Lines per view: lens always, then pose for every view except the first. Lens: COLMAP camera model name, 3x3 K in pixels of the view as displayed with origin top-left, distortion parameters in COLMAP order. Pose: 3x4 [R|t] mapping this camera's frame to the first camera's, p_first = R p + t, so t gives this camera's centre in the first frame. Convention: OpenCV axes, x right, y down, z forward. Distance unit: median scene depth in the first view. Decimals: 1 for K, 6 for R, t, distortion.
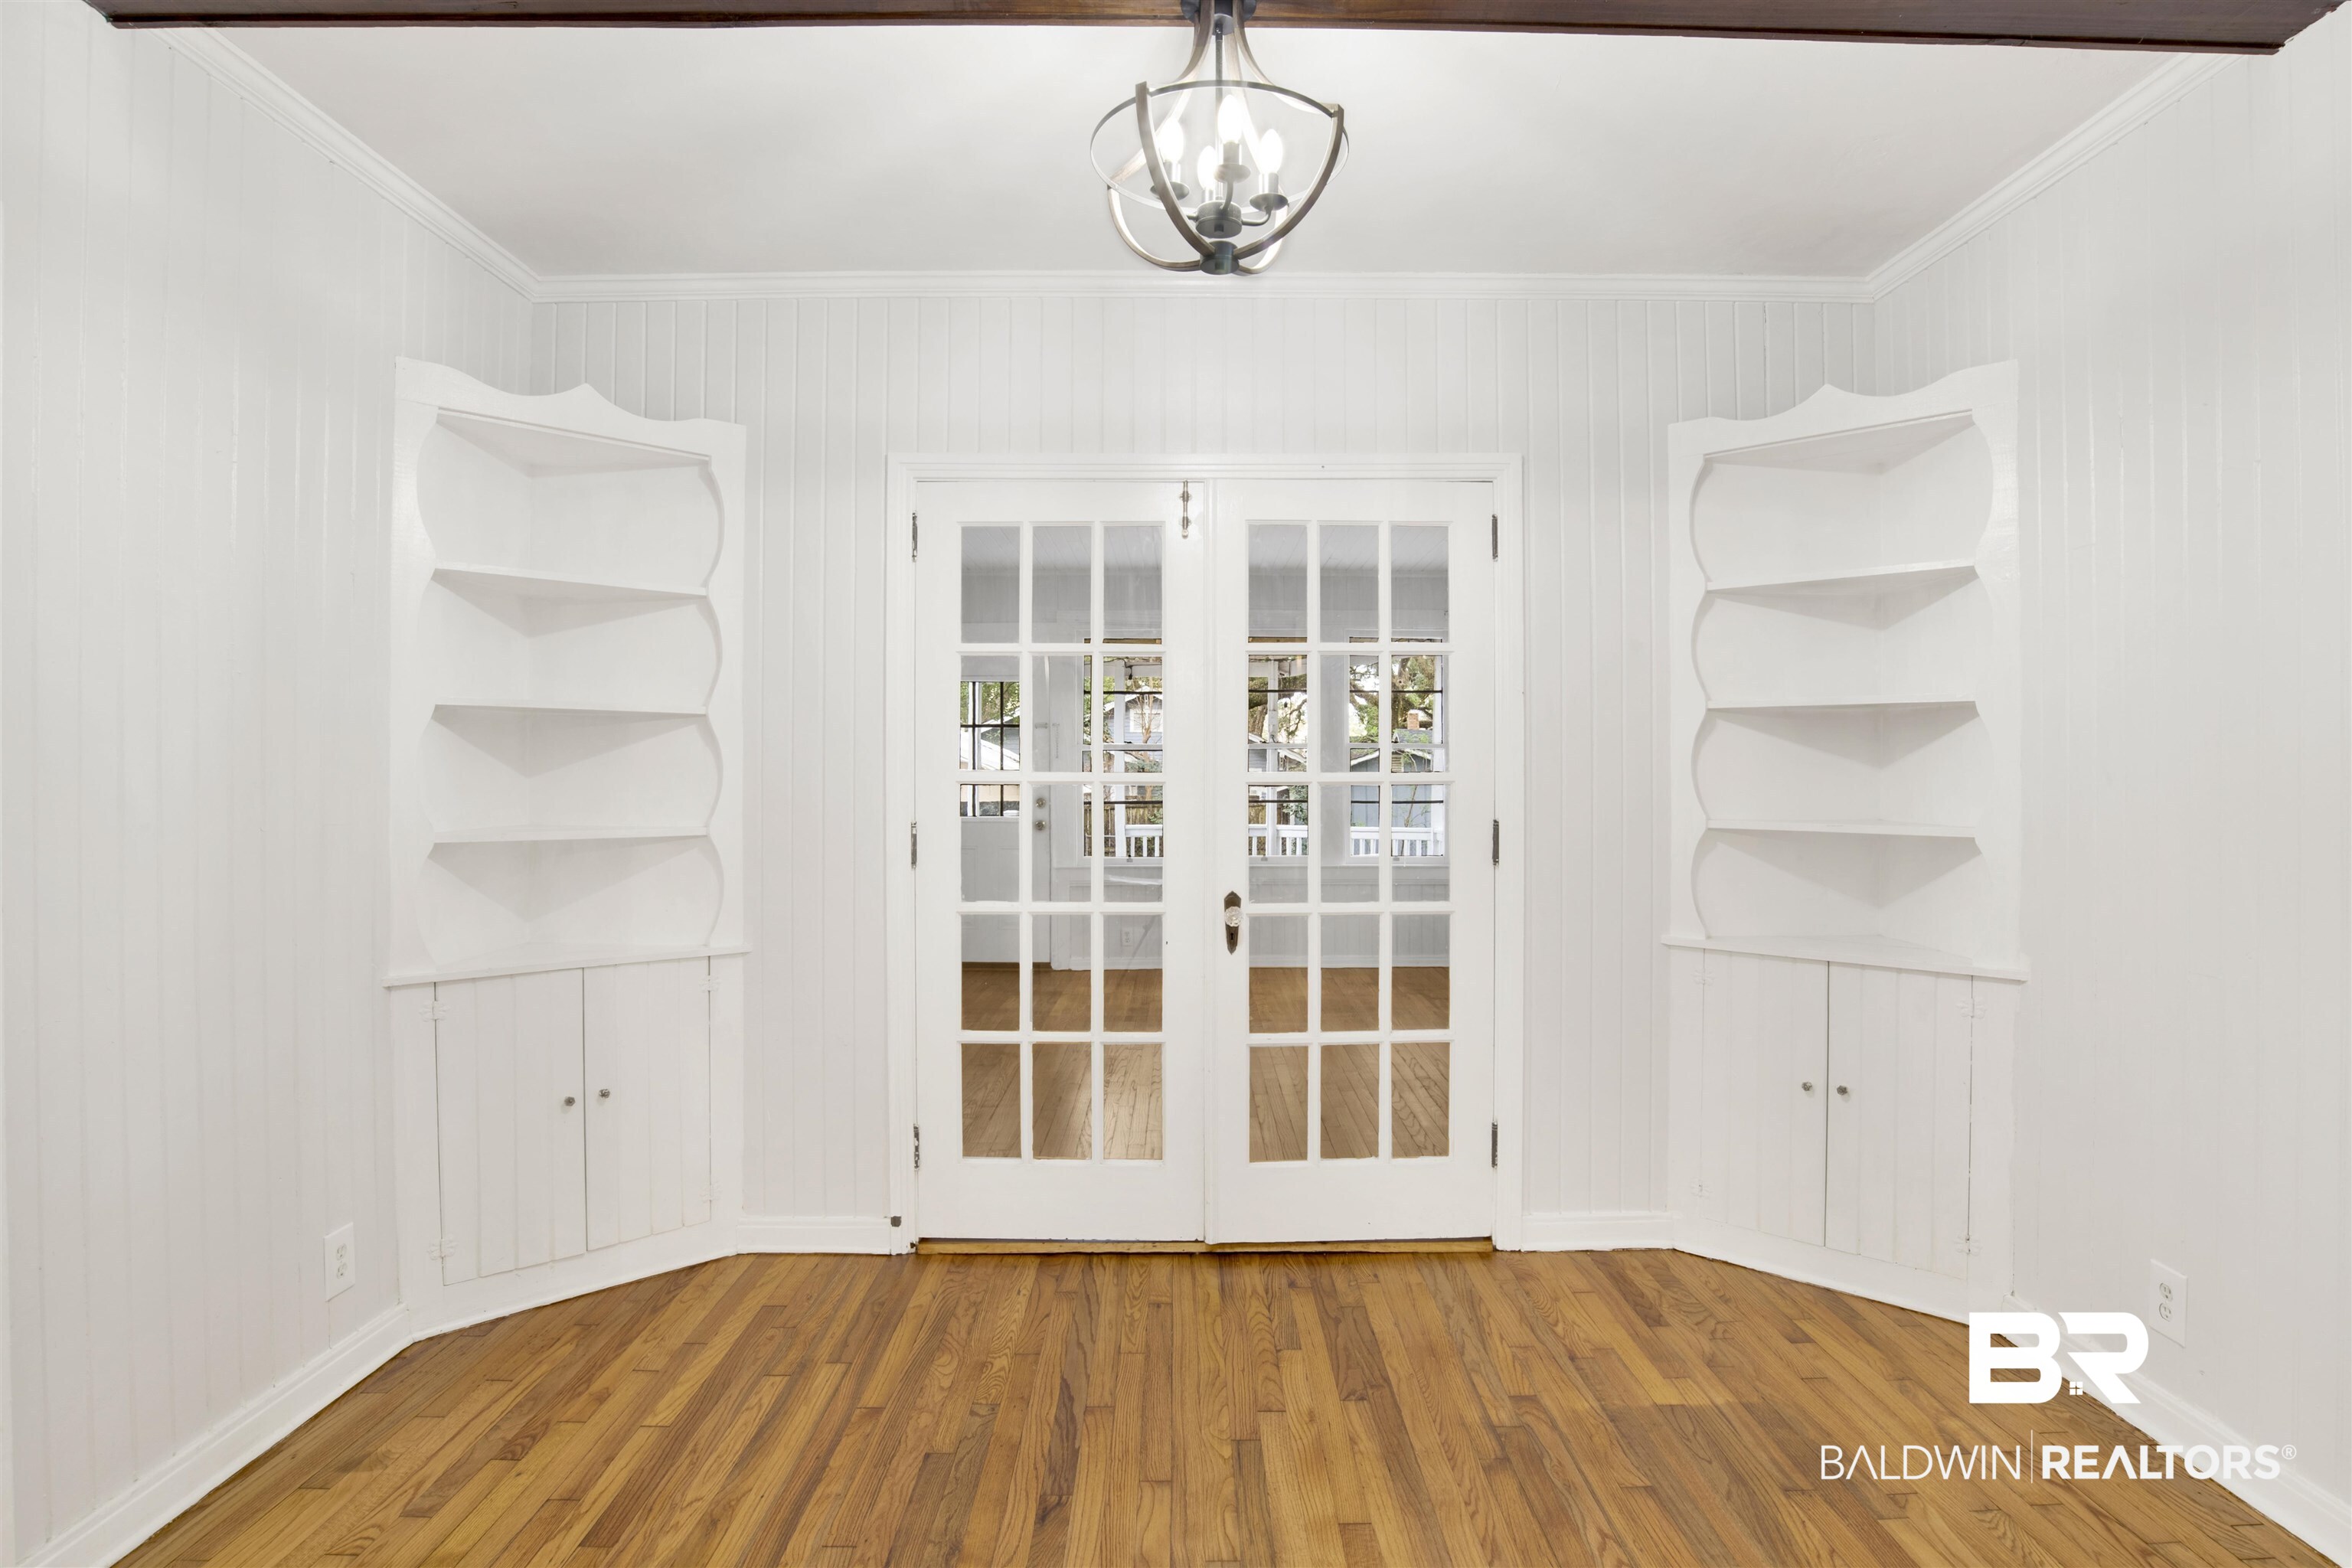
lens RADIAL K [[1234.3, 0, 1178.0], [0, 1234.3, 778.7], [0, 0, 1]] dist [-0.040113, 0.012383]
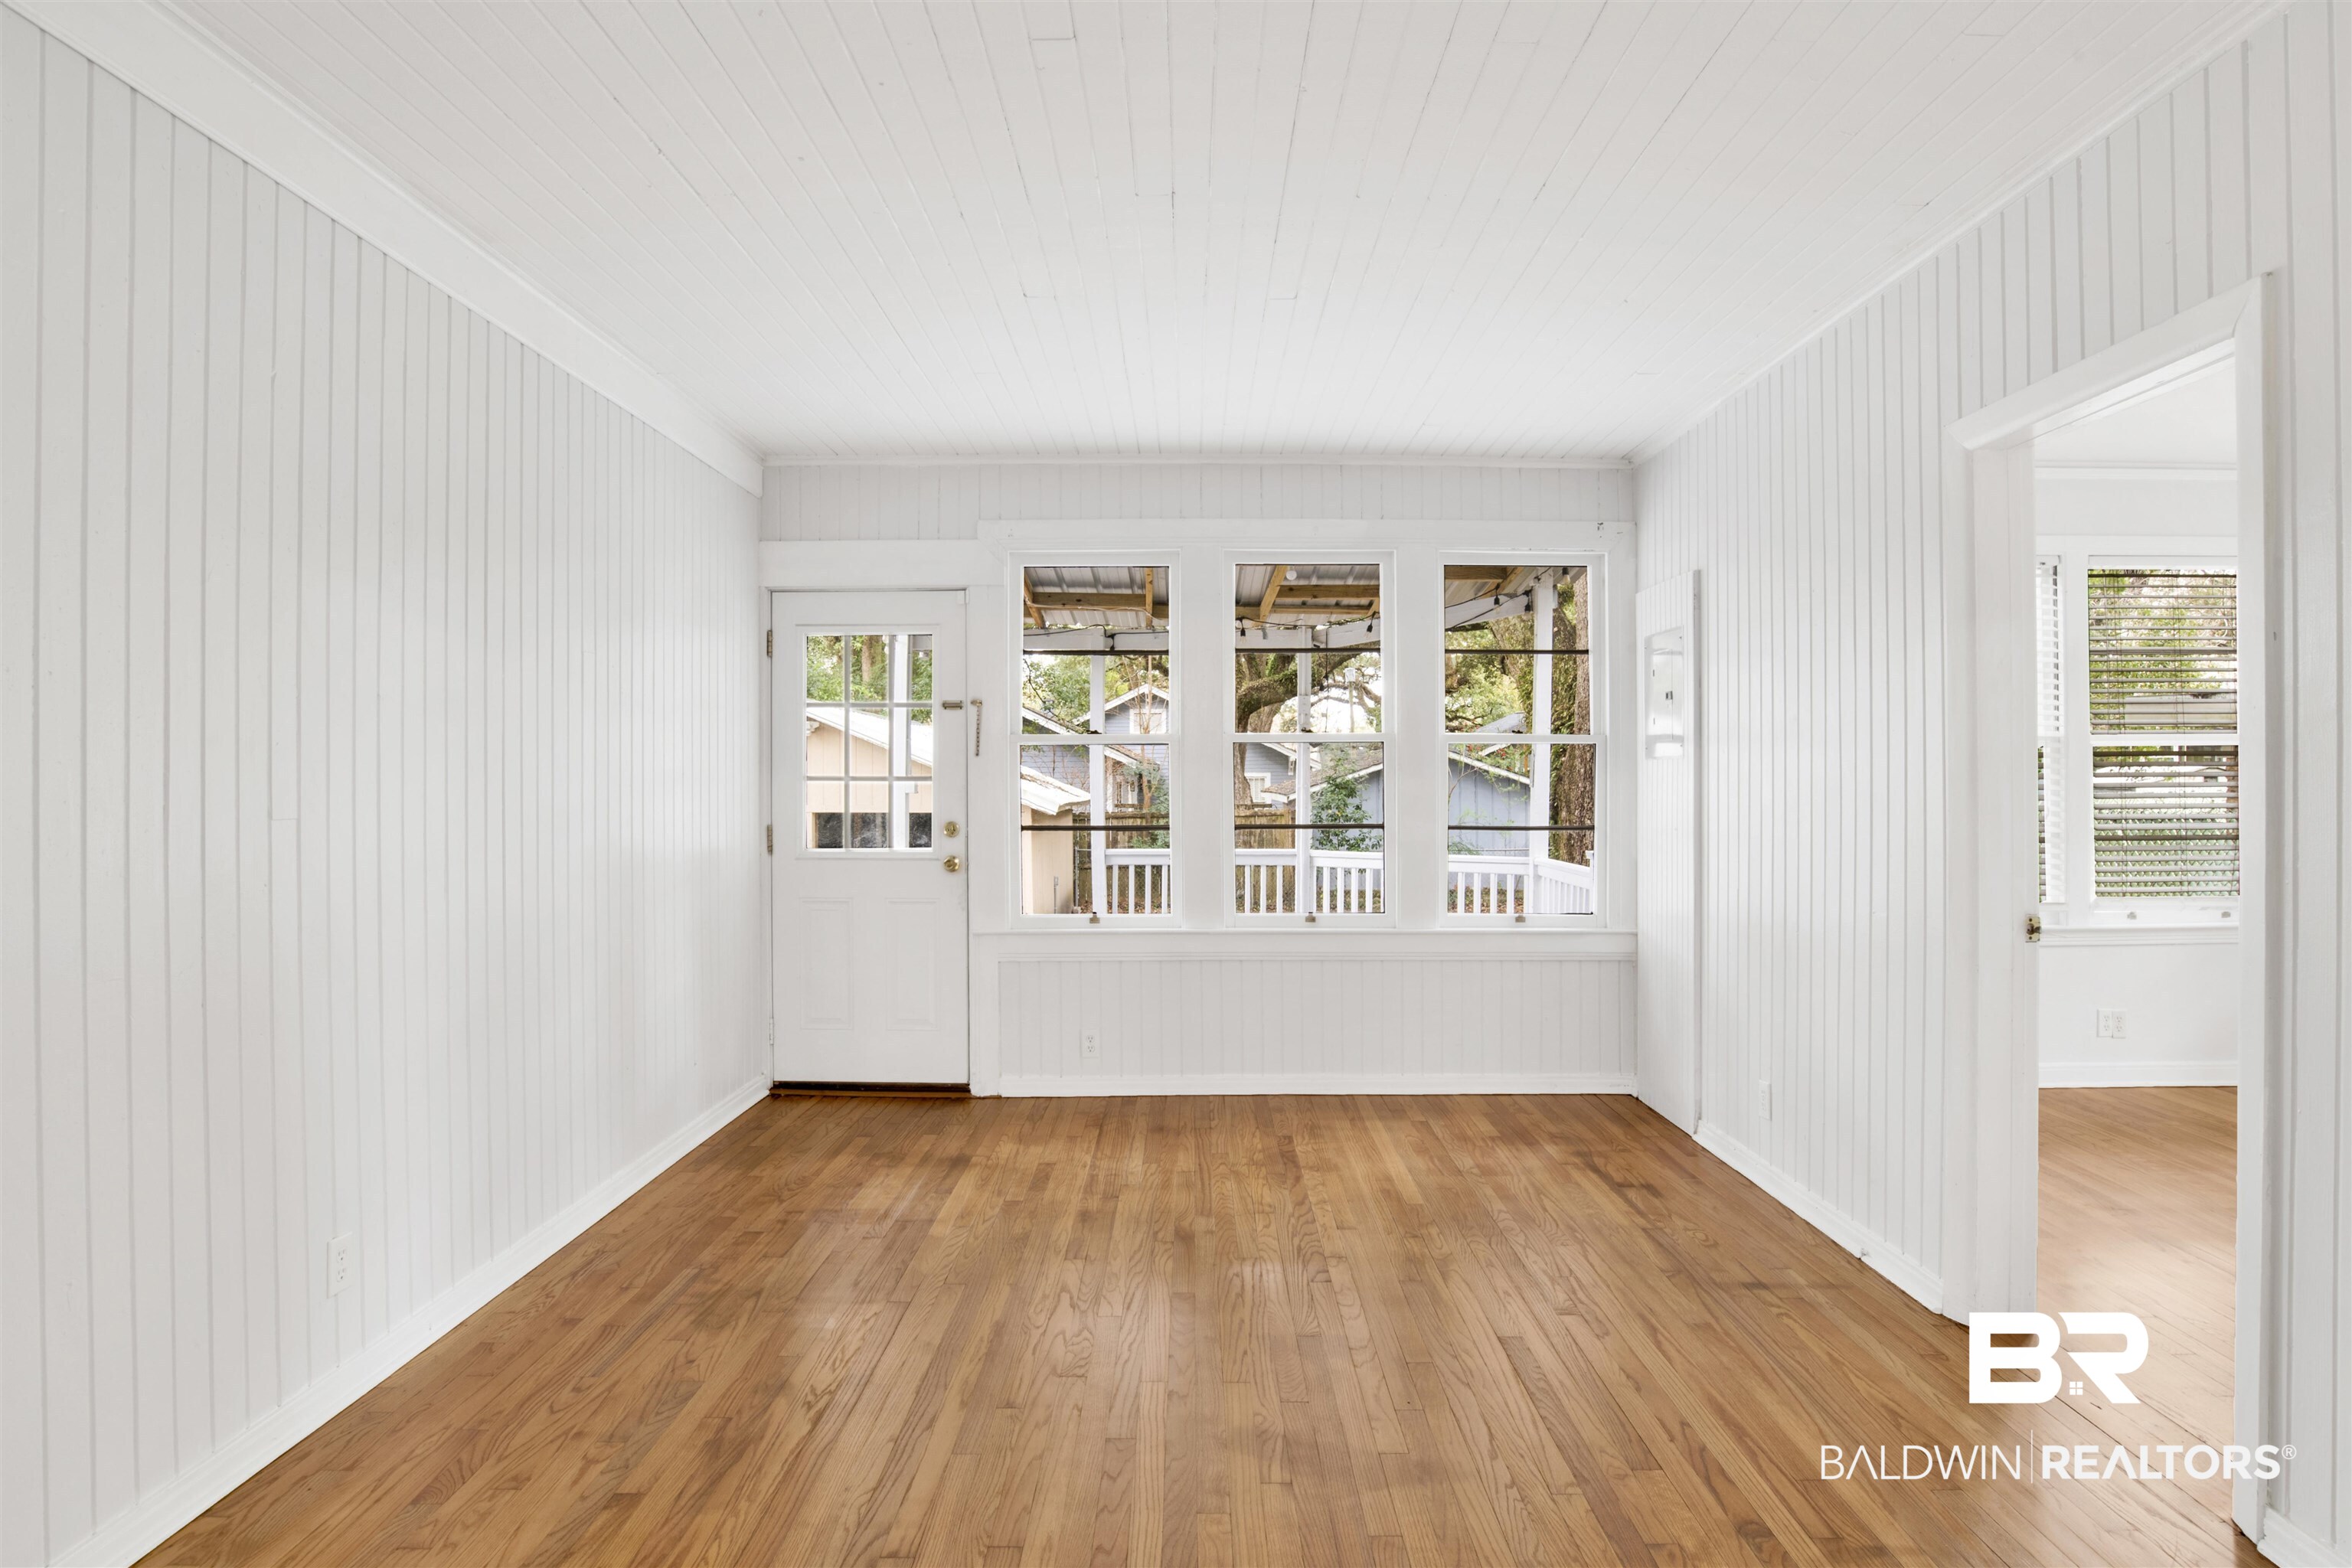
lens RADIAL K [[1234.3, 0, 1175.6], [0, 1234.3, 779.3], [0, 0, 1]] dist [-0.040113, 0.012383]
pose [[0.999980, 0.005119, -0.003823, 0.002318], [-0.005128, 0.999984, -0.002453, -0.002506], [0.003811, 0.002473, 0.999990, 0.256975]]
